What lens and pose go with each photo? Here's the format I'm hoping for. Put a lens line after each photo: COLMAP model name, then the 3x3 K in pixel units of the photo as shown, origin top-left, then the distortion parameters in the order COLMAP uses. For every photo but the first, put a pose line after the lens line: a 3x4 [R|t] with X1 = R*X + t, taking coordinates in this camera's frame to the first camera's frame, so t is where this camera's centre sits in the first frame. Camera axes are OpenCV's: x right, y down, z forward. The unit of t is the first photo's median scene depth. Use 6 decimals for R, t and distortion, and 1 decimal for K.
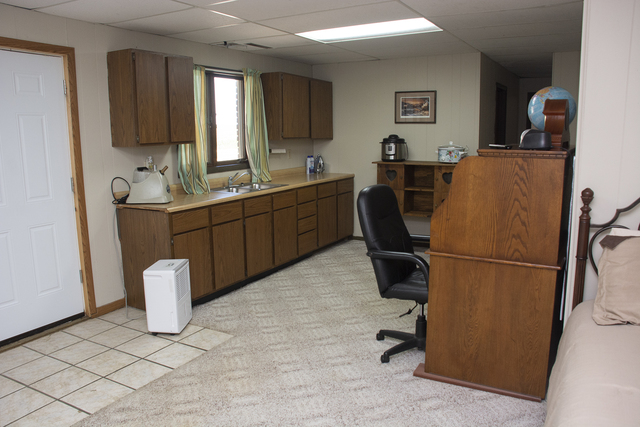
lens RADIAL K [[495.9, 0, 320.1], [0, 495.9, 213.4], [0, 0, 1]] dist [-0.083502, 0.012127]
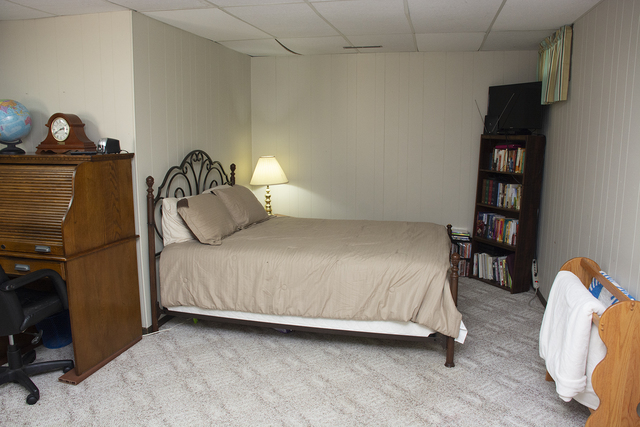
lens RADIAL K [[495.9, 0, 320.1], [0, 495.9, 213.9], [0, 0, 1]] dist [-0.083502, 0.012127]
pose [[-0.265374, -0.150793, 0.952280, -0.936562], [0.154682, 0.968241, 0.196426, -0.138630], [-0.951657, 0.199427, -0.233621, 0.781950]]
